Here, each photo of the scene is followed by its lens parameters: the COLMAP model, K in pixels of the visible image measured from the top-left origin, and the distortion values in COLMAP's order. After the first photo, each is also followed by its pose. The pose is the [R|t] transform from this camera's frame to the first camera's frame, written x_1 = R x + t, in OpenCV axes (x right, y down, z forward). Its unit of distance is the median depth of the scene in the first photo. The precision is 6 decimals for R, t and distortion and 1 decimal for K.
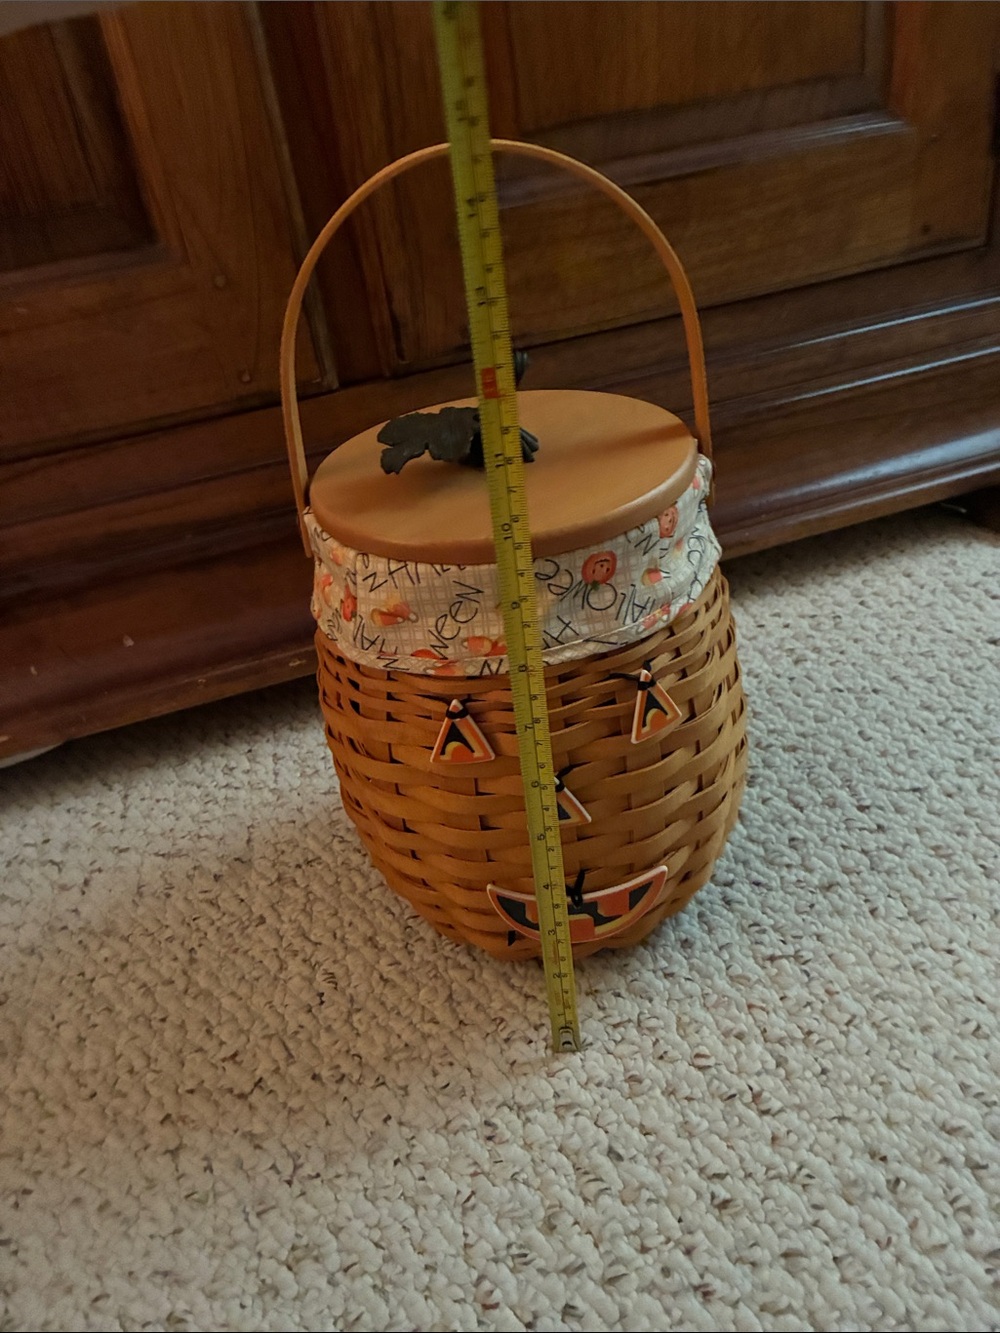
lens RADIAL K [[1034.8, 0, 499.9], [0, 1034.8, 662.5], [0, 0, 1]] dist [0.027774, -0.039786]
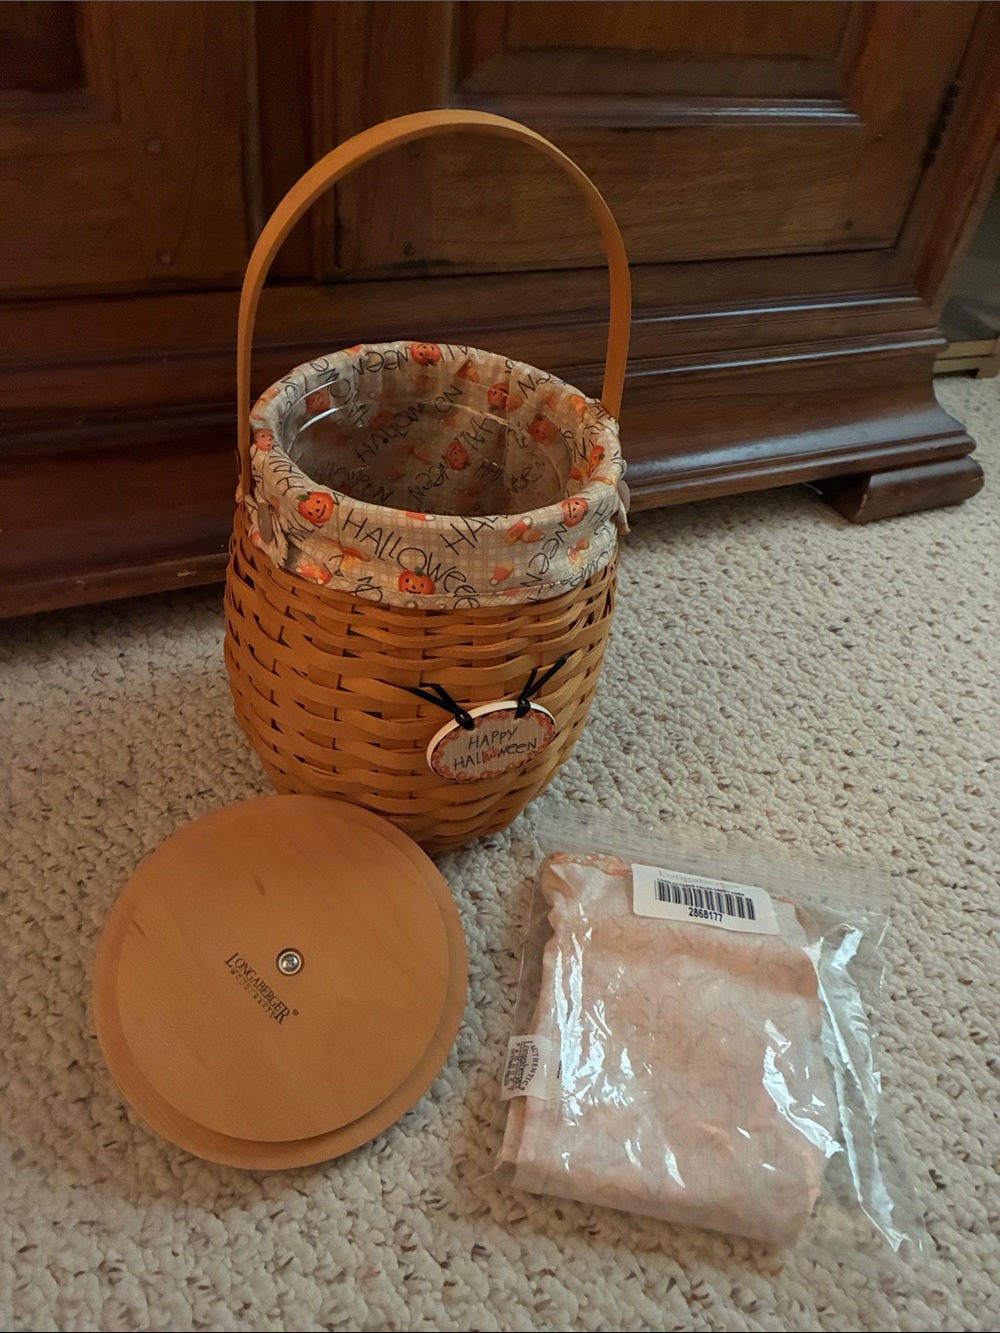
lens RADIAL K [[1034.8, 0, 512.7], [0, 1034.8, 670.4], [0, 0, 1]] dist [0.027774, -0.039786]
pose [[0.960741, 0.100527, 0.258594, -0.166237], [-0.146284, 0.975510, 0.164258, -0.129068], [-0.235748, -0.195637, 0.951918, 0.009511]]
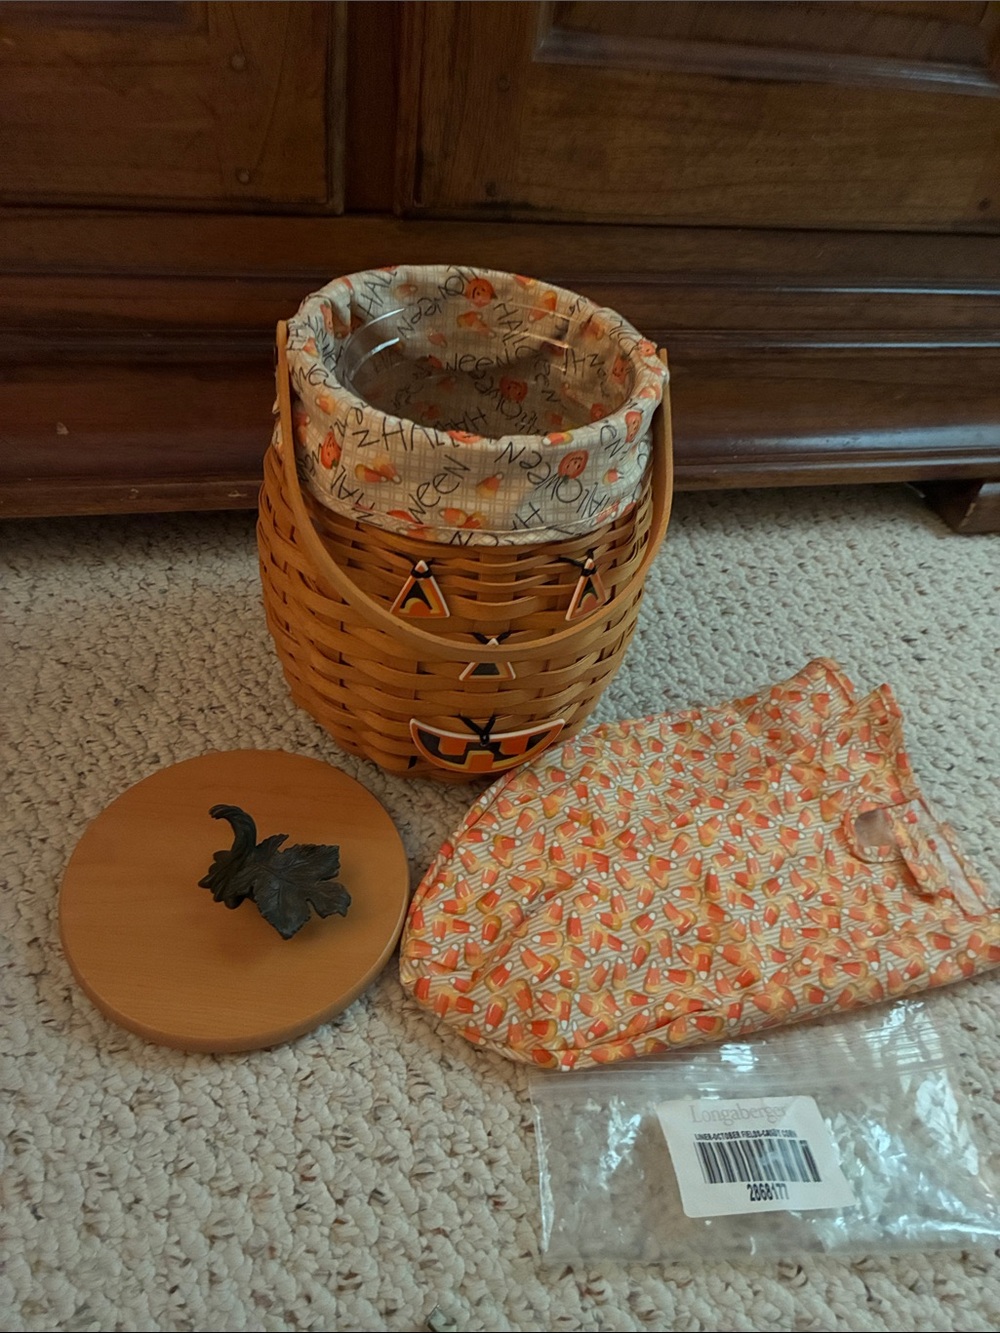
lens RADIAL K [[1034.8, 0, 498.1], [0, 1034.8, 671.9], [0, 0, 1]] dist [0.027774, -0.039786]
pose [[0.965854, 0.228950, 0.121274, -0.046732], [-0.249895, 0.946802, 0.202779, -0.114691], [-0.068396, -0.226161, 0.971686, 0.011794]]
